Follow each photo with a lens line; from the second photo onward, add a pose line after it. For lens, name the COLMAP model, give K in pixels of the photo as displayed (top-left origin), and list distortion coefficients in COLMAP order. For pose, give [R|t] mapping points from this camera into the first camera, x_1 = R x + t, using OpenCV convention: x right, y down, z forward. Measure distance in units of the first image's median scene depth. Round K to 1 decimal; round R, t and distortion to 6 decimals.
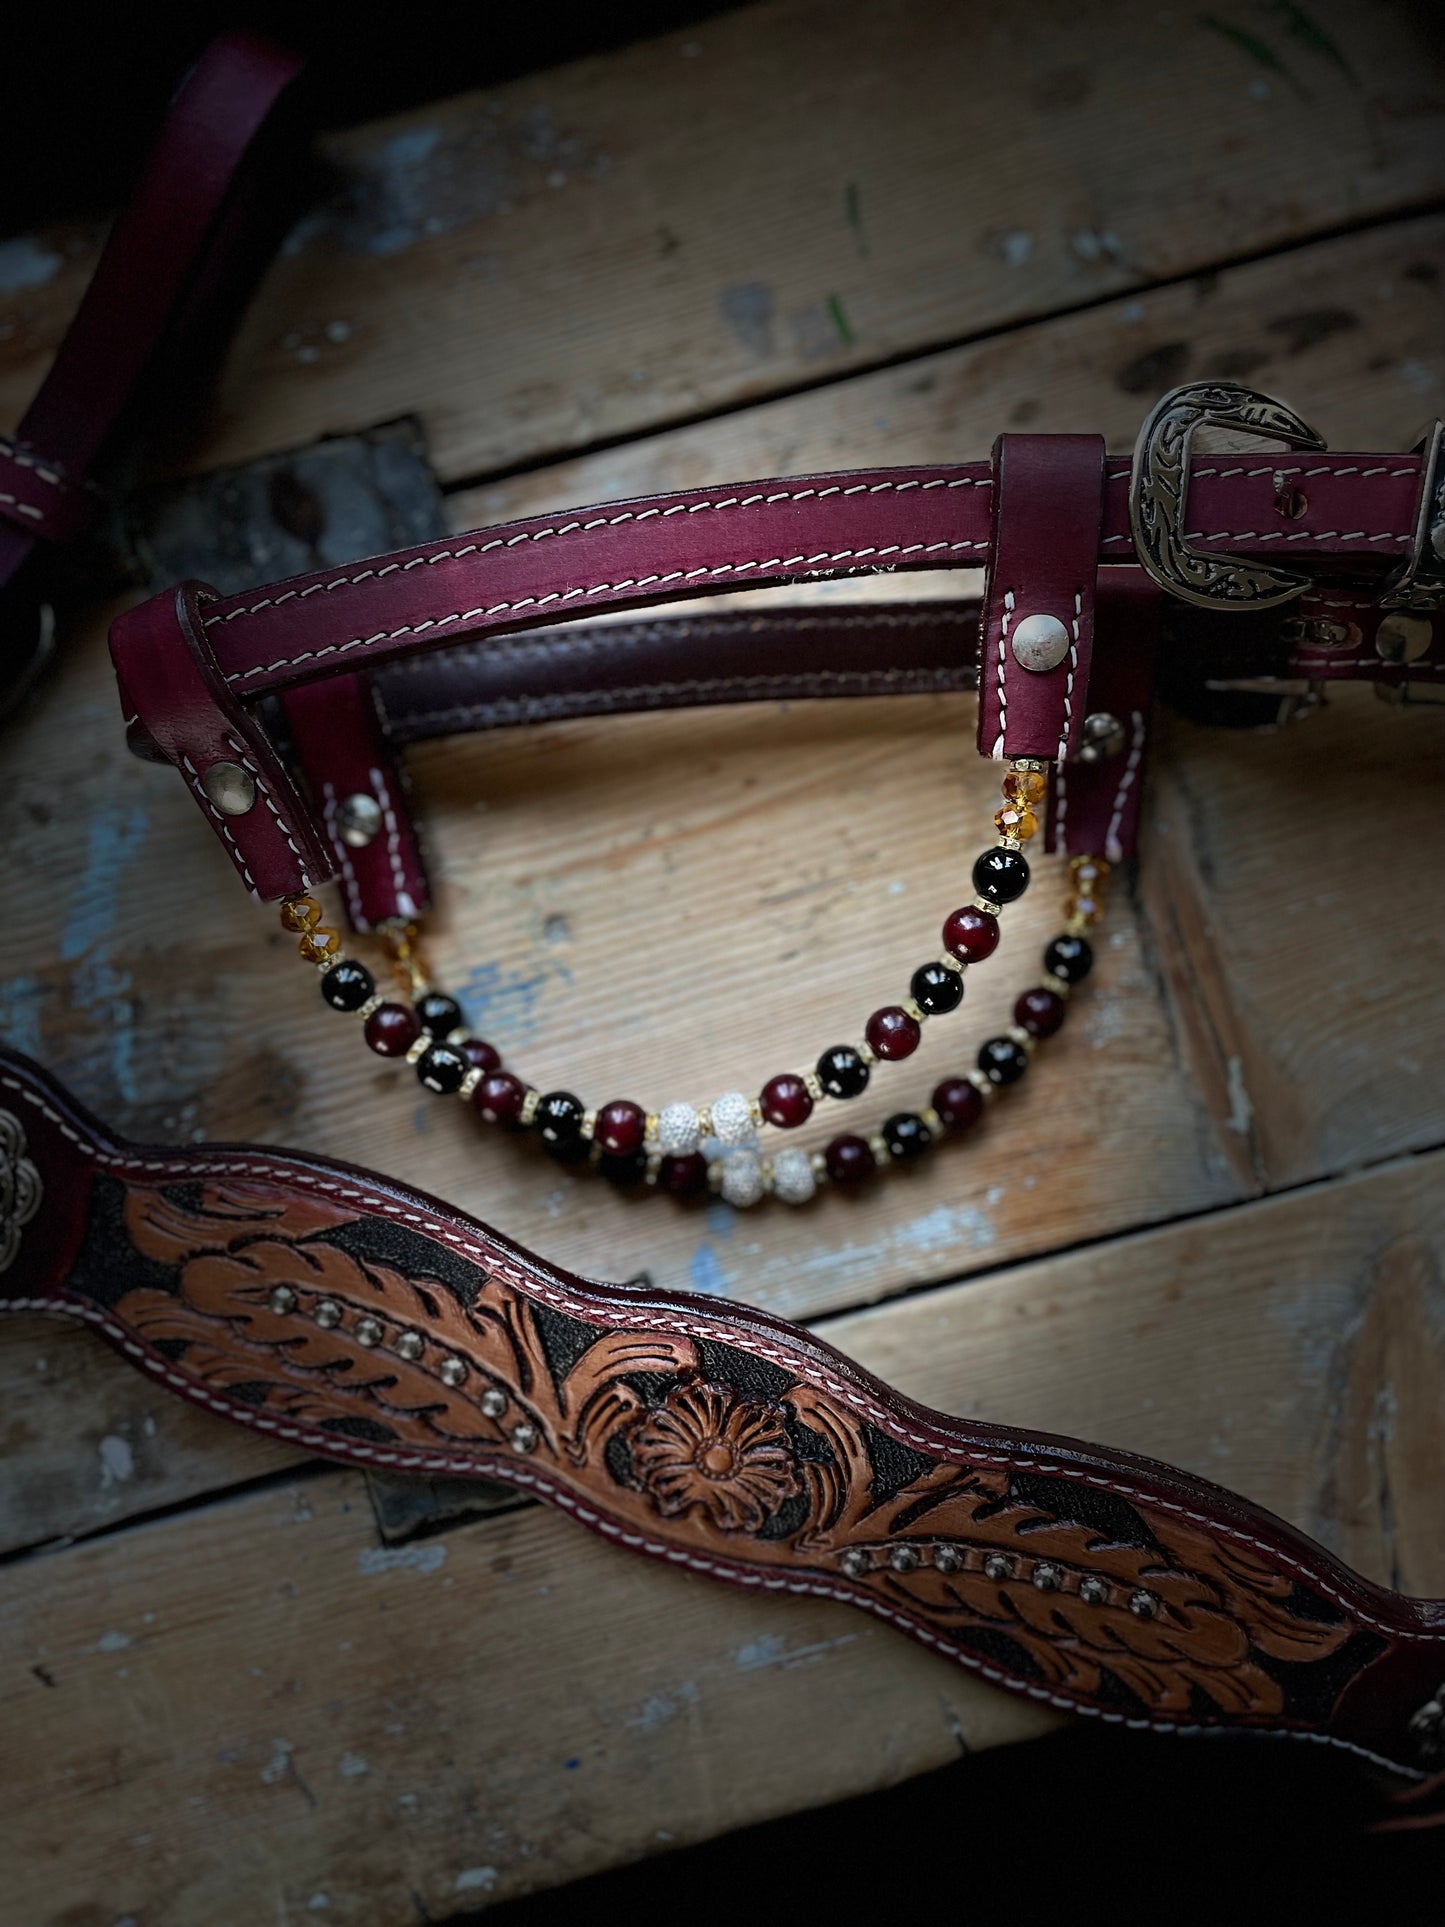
lens RADIAL K [[1435.5, 0, 713.4], [0, 1435.5, 954.9], [0, 0, 1]] dist [0.086920, -0.131124]
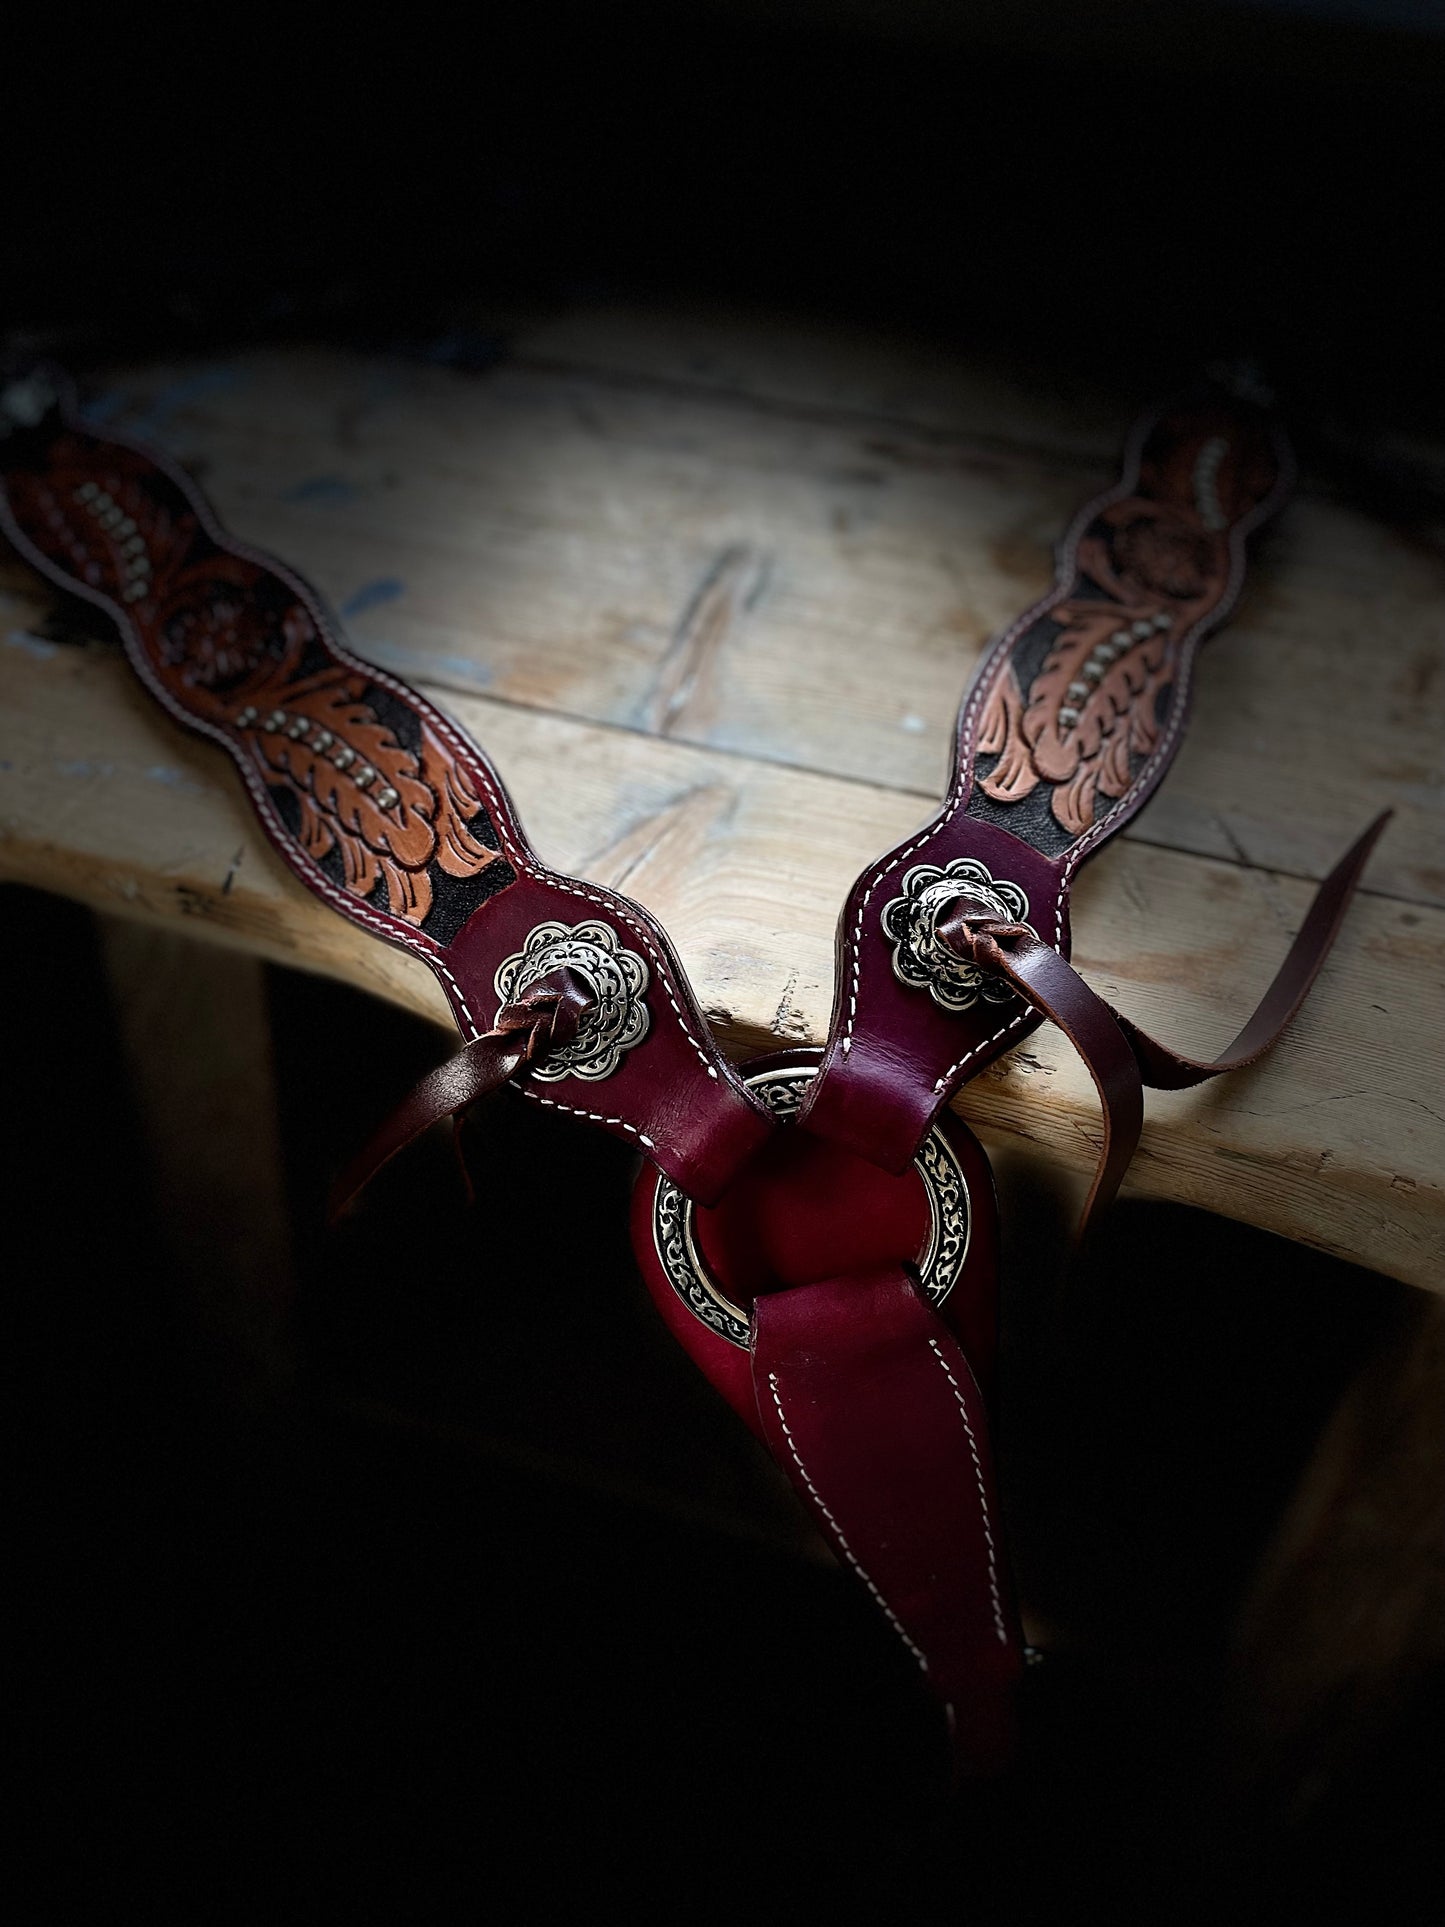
lens RADIAL K [[1435.5, 0, 713.4], [0, 1435.5, 954.9], [0, 0, 1]] dist [0.086920, -0.131124]
pose [[0.852424, 0.426145, -0.302943, 1.011825], [-0.522764, 0.705269, -0.478868, 1.021847], [0.009589, 0.566566, 0.823961, -0.029279]]
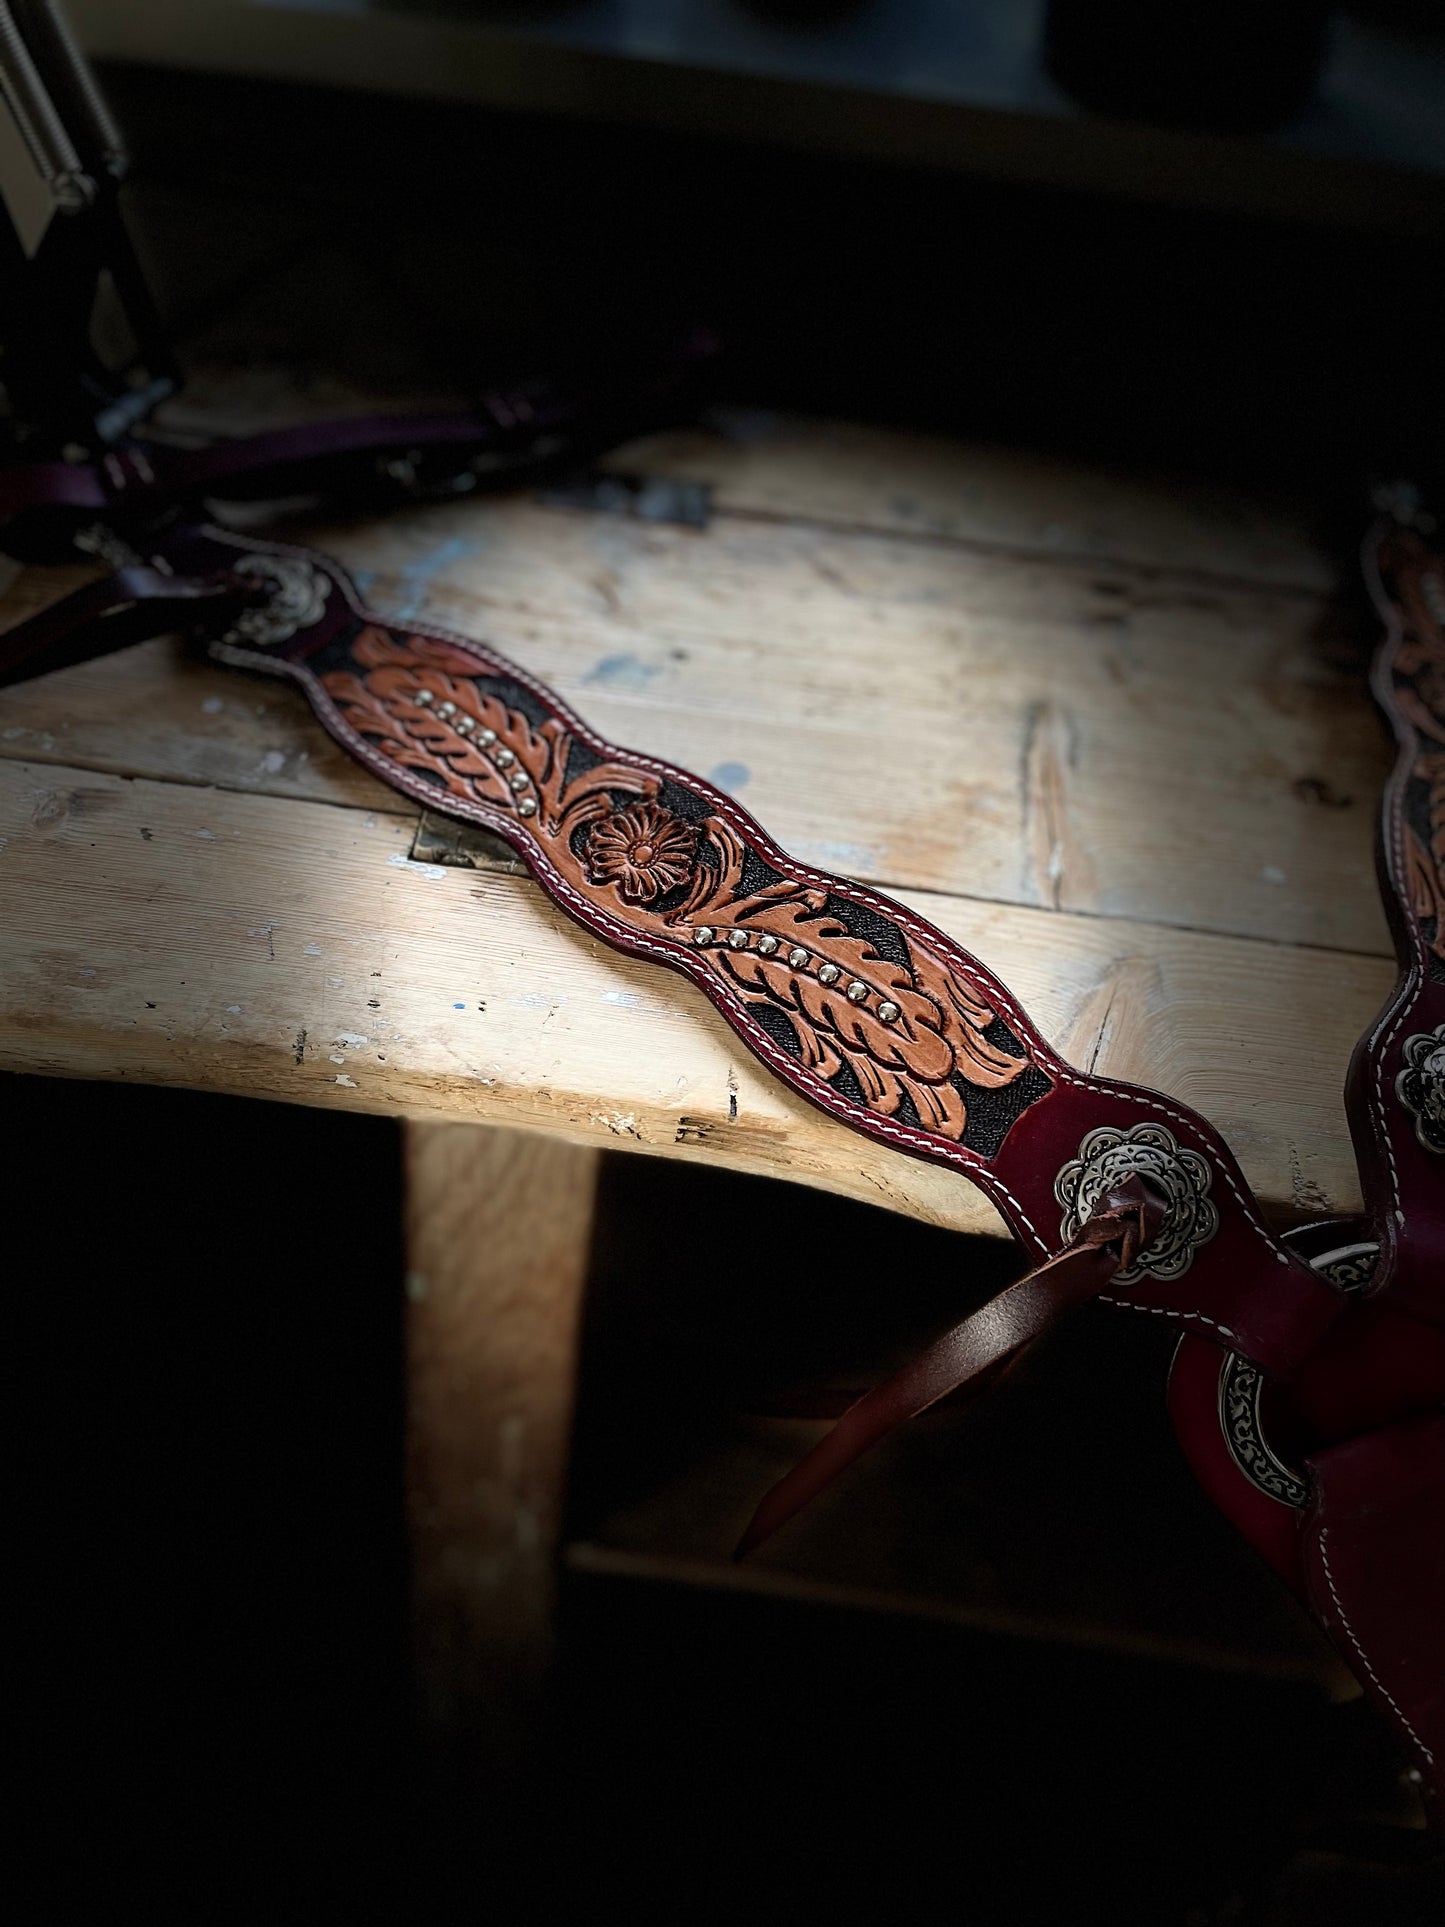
lens RADIAL K [[1435.5, 0, 713.4], [0, 1435.5, 954.9], [0, 0, 1]] dist [0.086920, -0.131124]
pose [[0.925991, 0.344540, -0.154382, 0.328909], [-0.369797, 0.745265, -0.554825, 1.208768], [-0.076104, 0.570853, 0.817518, -0.137871]]
